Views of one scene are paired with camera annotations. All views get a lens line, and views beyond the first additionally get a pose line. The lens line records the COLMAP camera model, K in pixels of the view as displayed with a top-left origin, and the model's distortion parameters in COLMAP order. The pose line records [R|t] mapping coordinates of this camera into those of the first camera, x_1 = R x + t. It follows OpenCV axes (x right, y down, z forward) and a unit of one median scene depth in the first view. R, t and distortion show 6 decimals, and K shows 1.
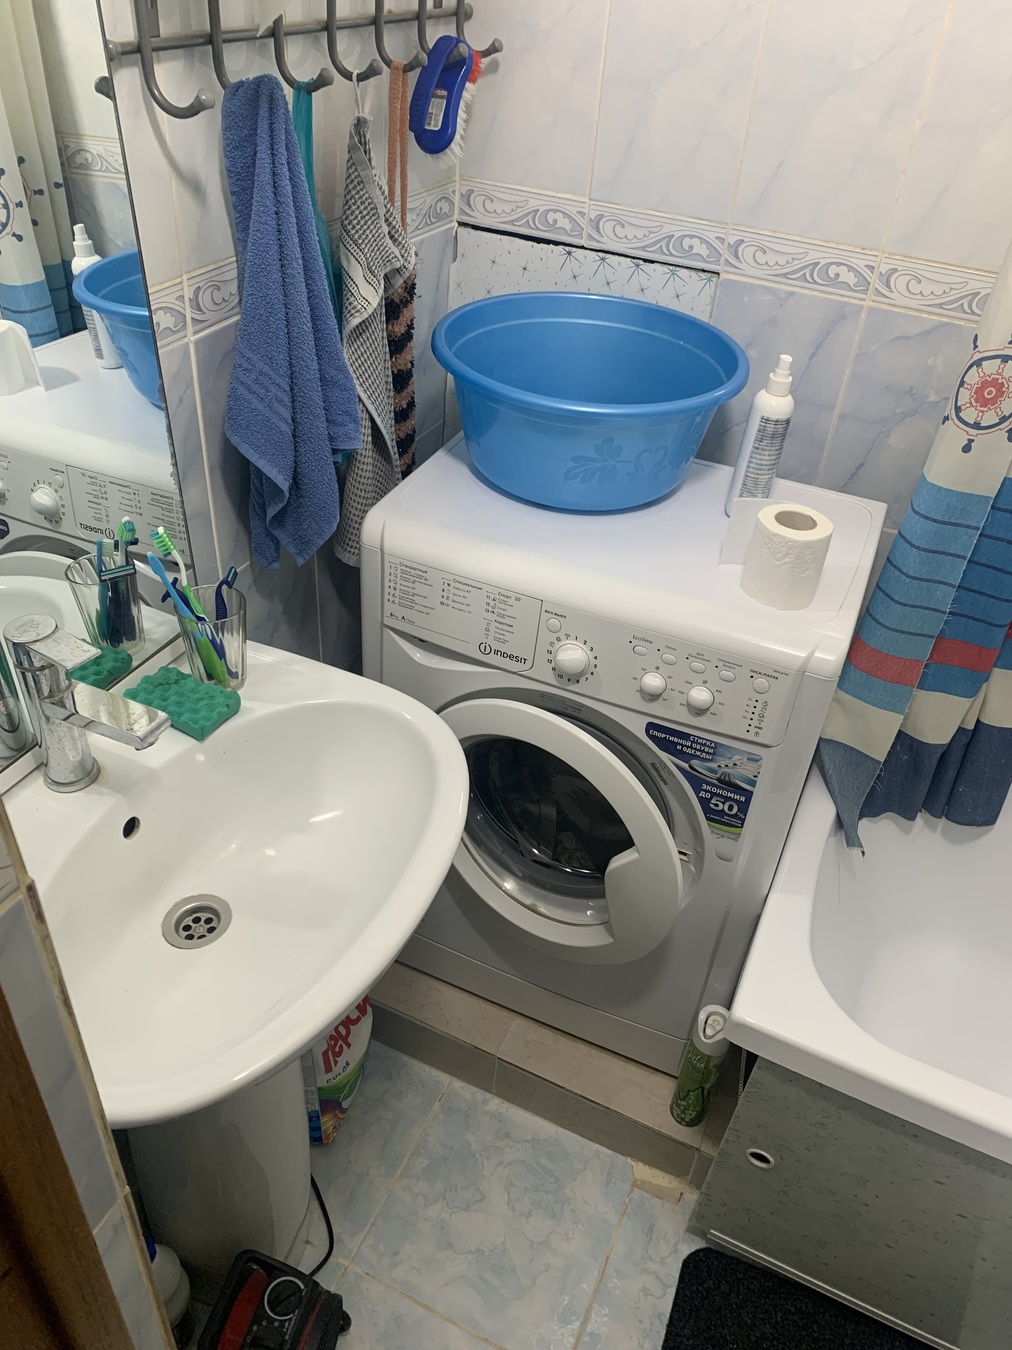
lens RADIAL K [[1027.9, 0, 509.1], [0, 1027.9, 671.8], [0, 0, 1]] dist [0.023884, -0.010811]
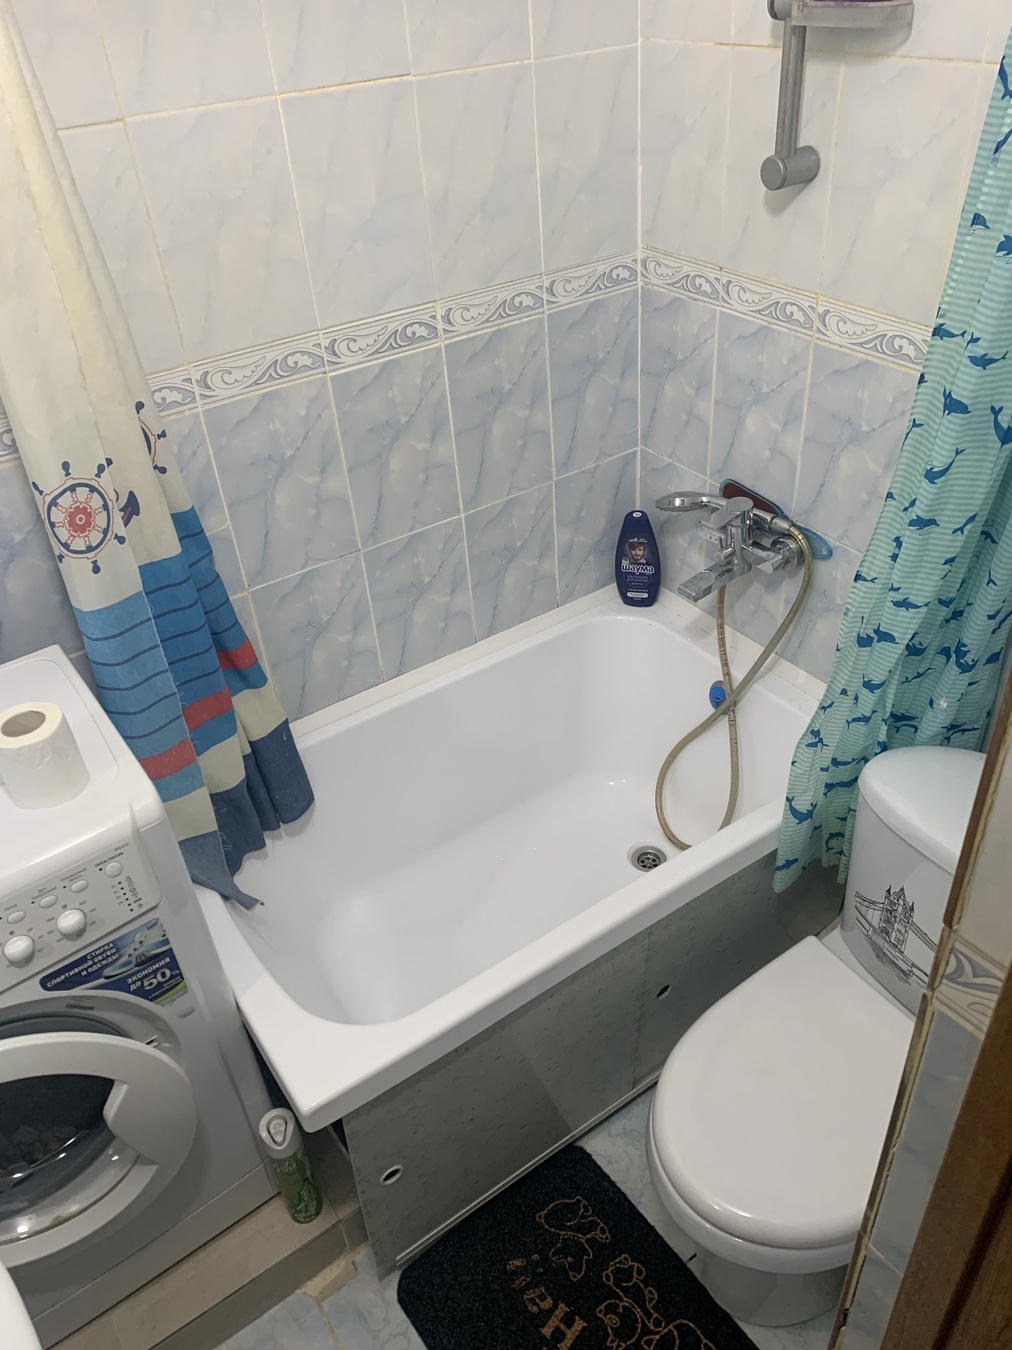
lens RADIAL K [[1027.9, 0, 511.2], [0, 1027.9, 677.7], [0, 0, 1]] dist [0.023884, -0.010811]
pose [[0.510528, -0.591603, 0.623993, -0.066592], [0.596229, 0.766457, 0.238859, -0.125575], [-0.619574, 0.250099, 0.744029, -0.028333]]
